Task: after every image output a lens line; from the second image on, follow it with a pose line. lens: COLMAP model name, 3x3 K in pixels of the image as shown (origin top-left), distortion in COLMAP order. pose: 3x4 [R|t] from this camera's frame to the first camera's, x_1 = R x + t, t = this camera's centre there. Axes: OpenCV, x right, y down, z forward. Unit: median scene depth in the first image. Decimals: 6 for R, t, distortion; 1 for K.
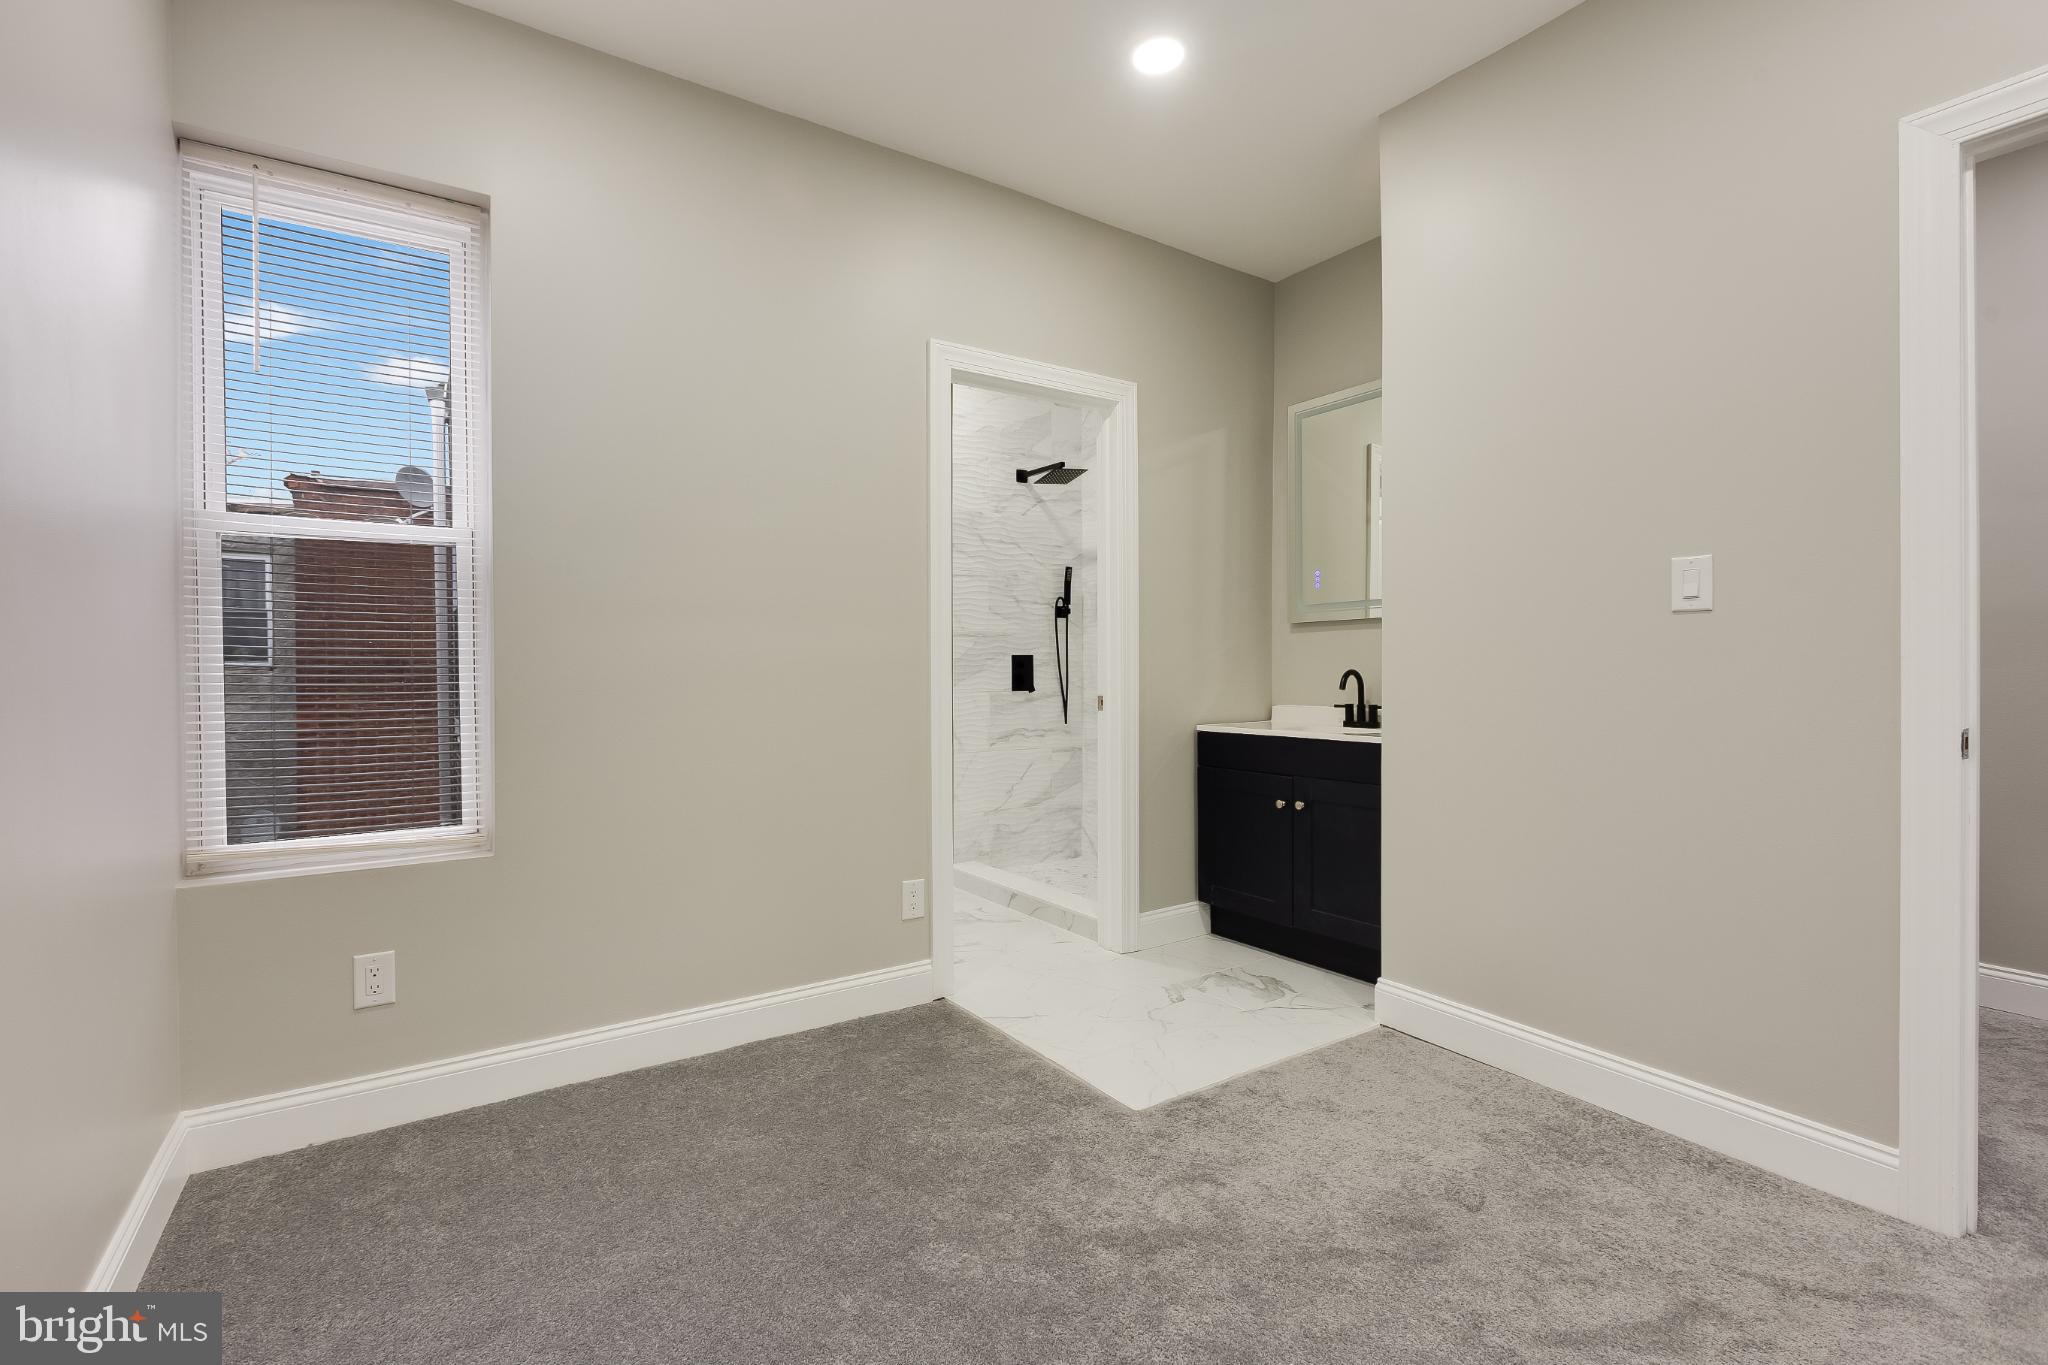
lens RADIAL K [[913.0, 0, 1019.8], [0, 913.0, 668.7], [0, 0, 1]] dist [-0.001787, -0.000036]
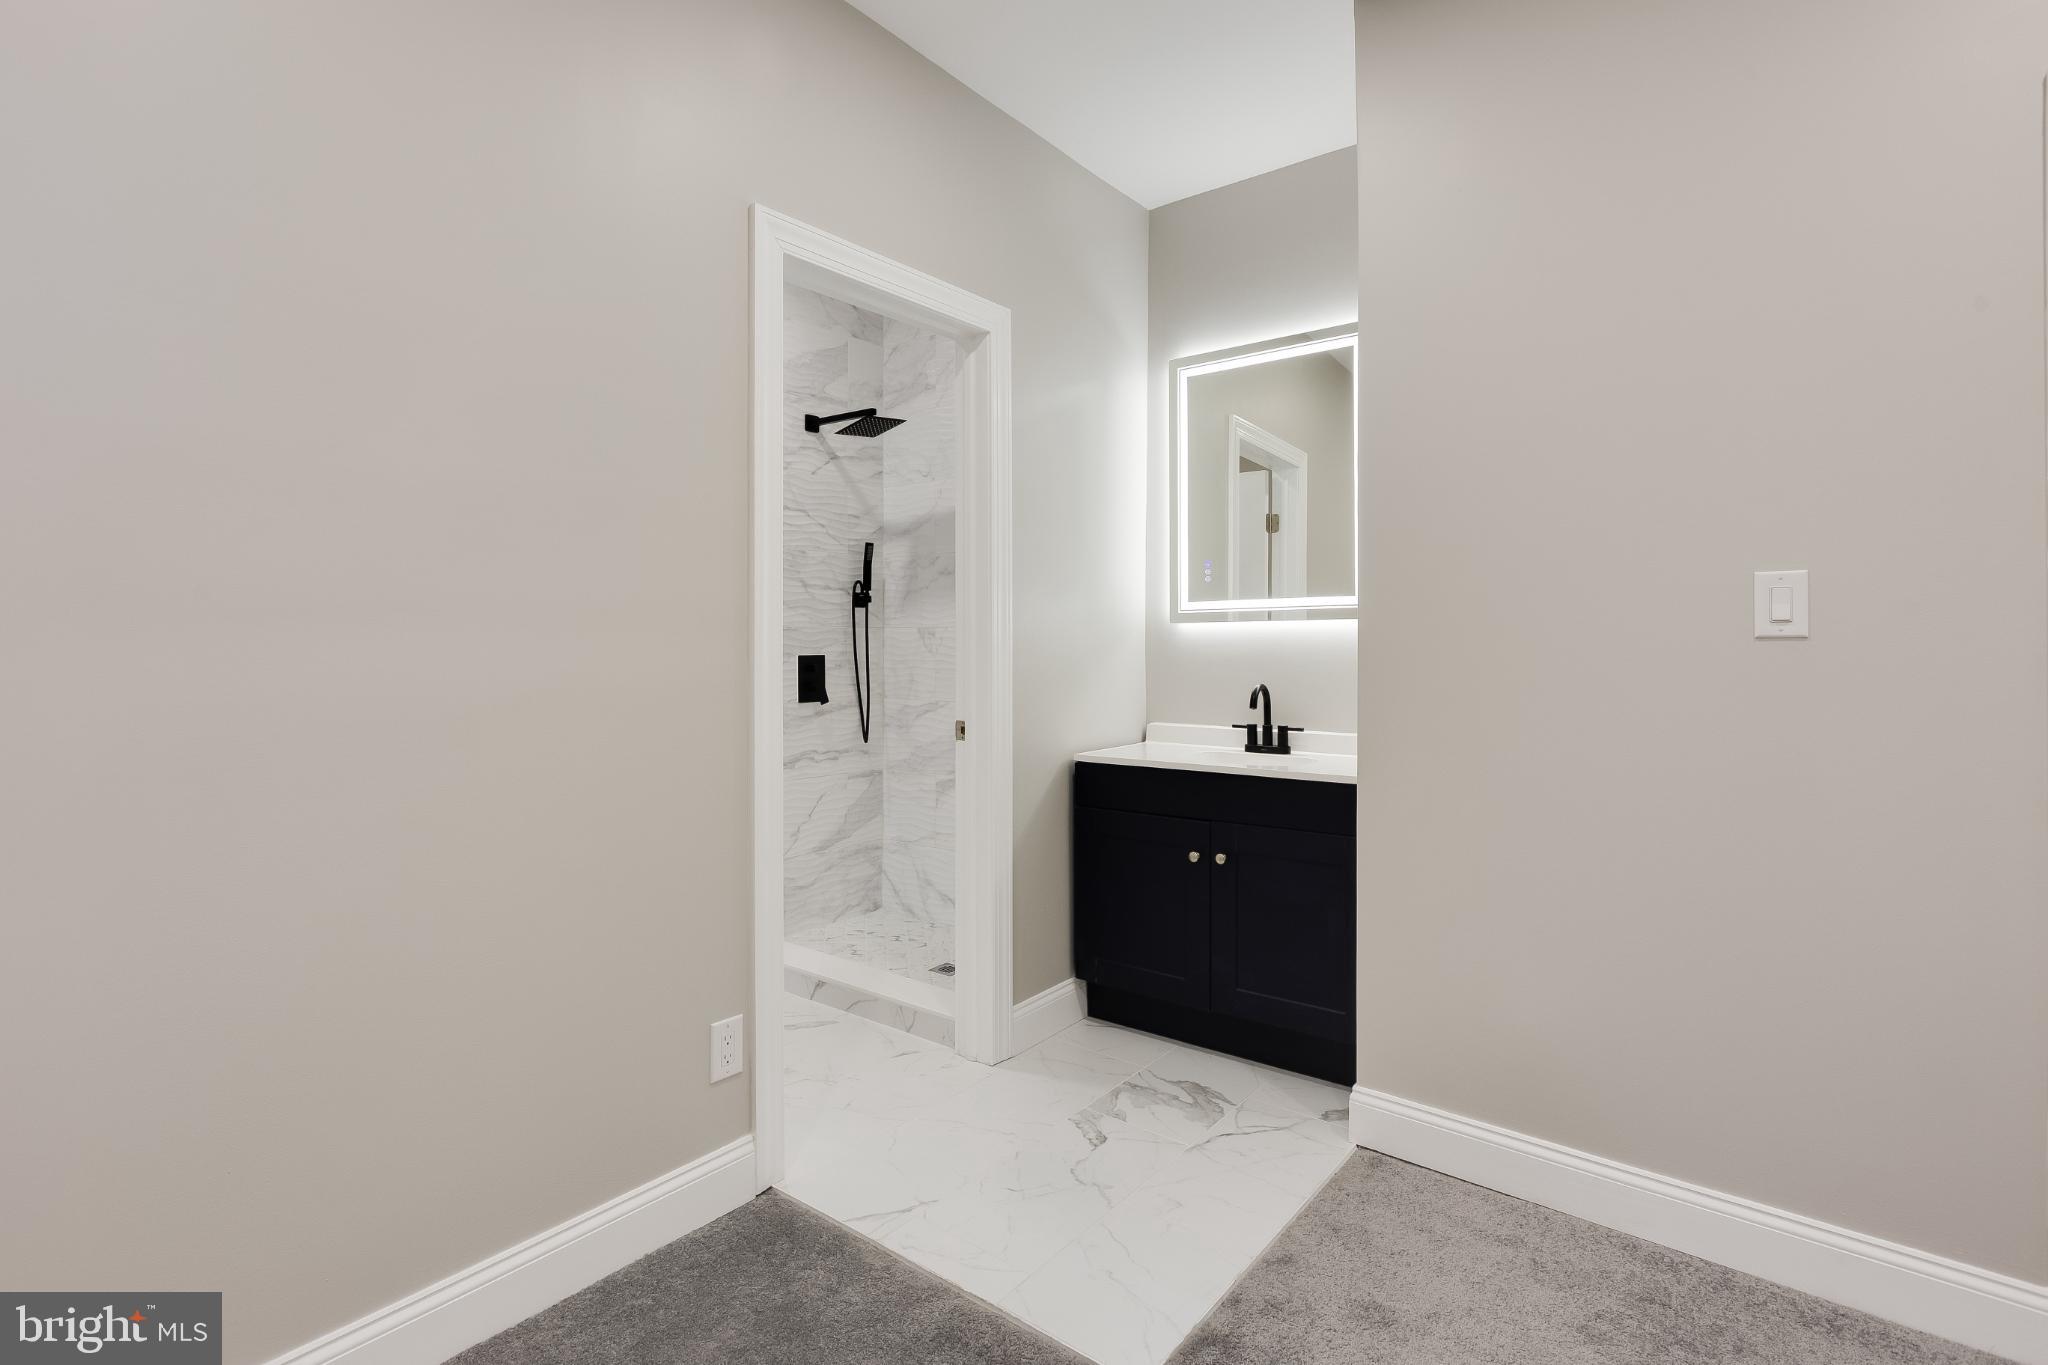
lens RADIAL K [[970.8, 0, 1016.5], [0, 970.8, 638.8], [0, 0, 1]] dist [-0.002191, -0.000732]
pose [[0.952411, 0.004309, 0.304785, -0.111276], [-0.002521, 0.999977, -0.006258, -0.032976], [-0.304805, 0.005192, 0.952401, 0.226235]]
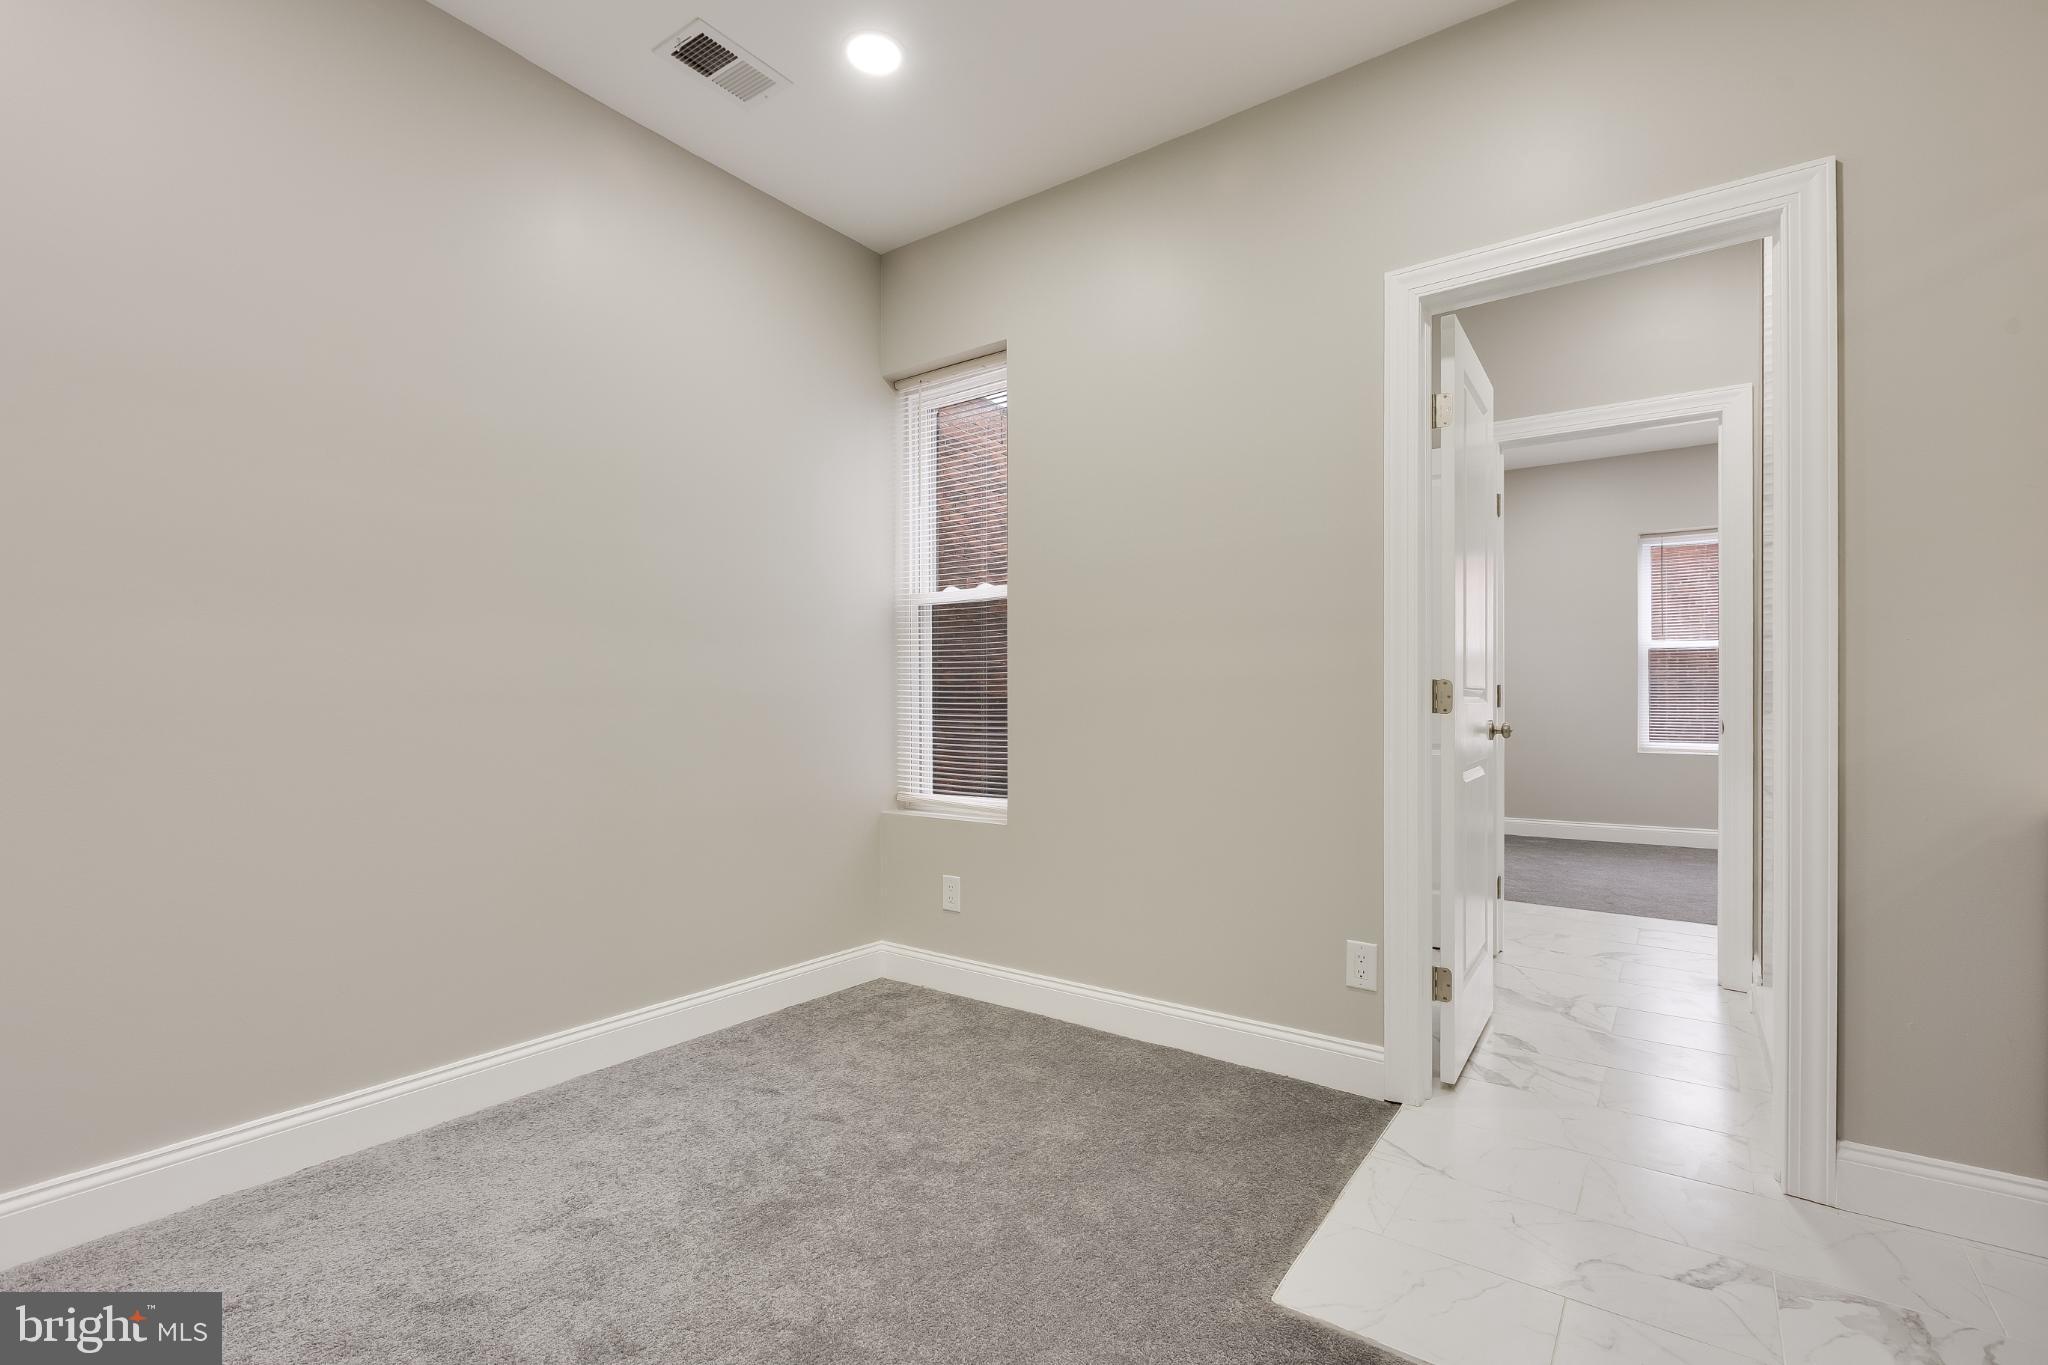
lens RADIAL K [[921.8, 0, 1017.1], [0, 921.8, 691.5], [0, 0, 1]] dist [0.000939, 0.000190]
pose [[0.342338, -0.005442, -0.939561, 0.468859], [-0.004419, 0.999963, -0.007402, 0.012054], [0.939567, 0.006686, 0.342301, 0.358322]]
